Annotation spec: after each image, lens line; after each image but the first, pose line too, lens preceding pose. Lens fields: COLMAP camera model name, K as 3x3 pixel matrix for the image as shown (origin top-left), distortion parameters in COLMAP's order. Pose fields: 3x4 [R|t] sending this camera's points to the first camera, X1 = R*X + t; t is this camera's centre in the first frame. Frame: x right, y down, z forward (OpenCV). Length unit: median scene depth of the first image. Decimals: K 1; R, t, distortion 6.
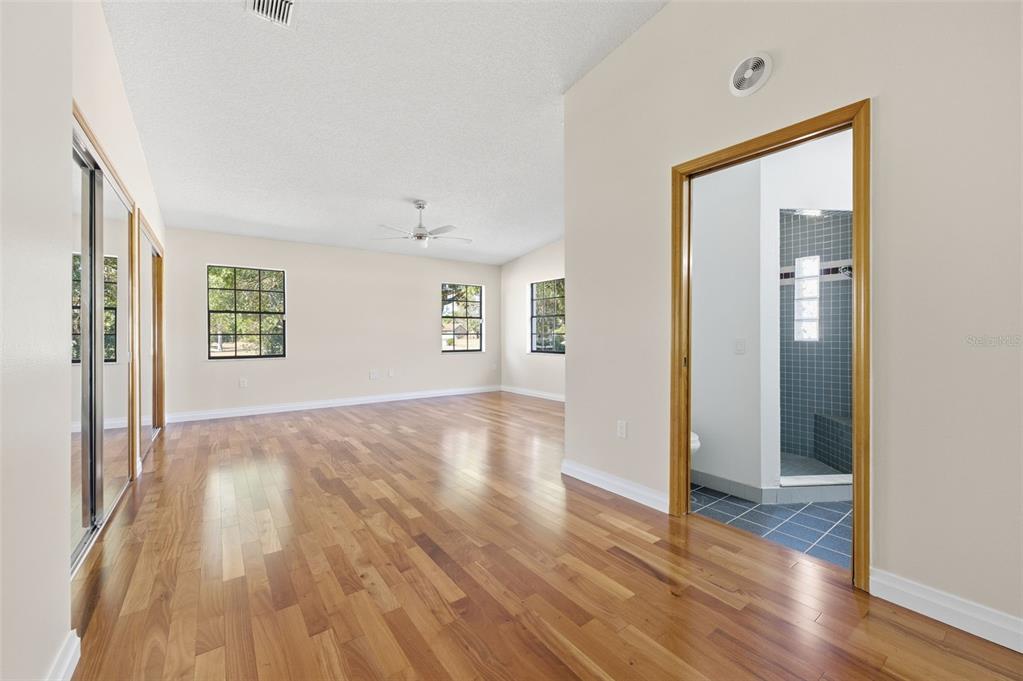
lens RADIAL K [[413.7, 0, 508.9], [0, 413.7, 334.4], [0, 0, 1]] dist [-0.033148, 0.017368]
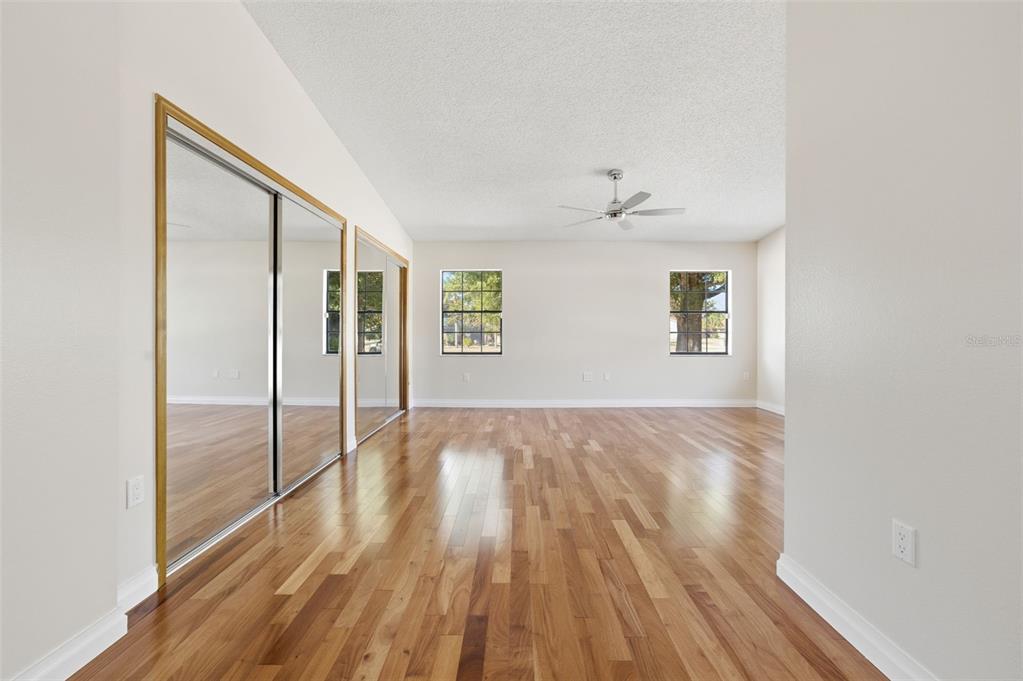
lens RADIAL K [[413.7, 0, 508.9], [0, 413.7, 334.4], [0, 0, 1]] dist [-0.033148, 0.017368]
pose [[0.799787, 0.003676, -0.600273, 0.110405], [-0.001809, 0.999991, 0.003714, 0.000997], [0.600282, -0.001884, 0.799786, 0.214701]]
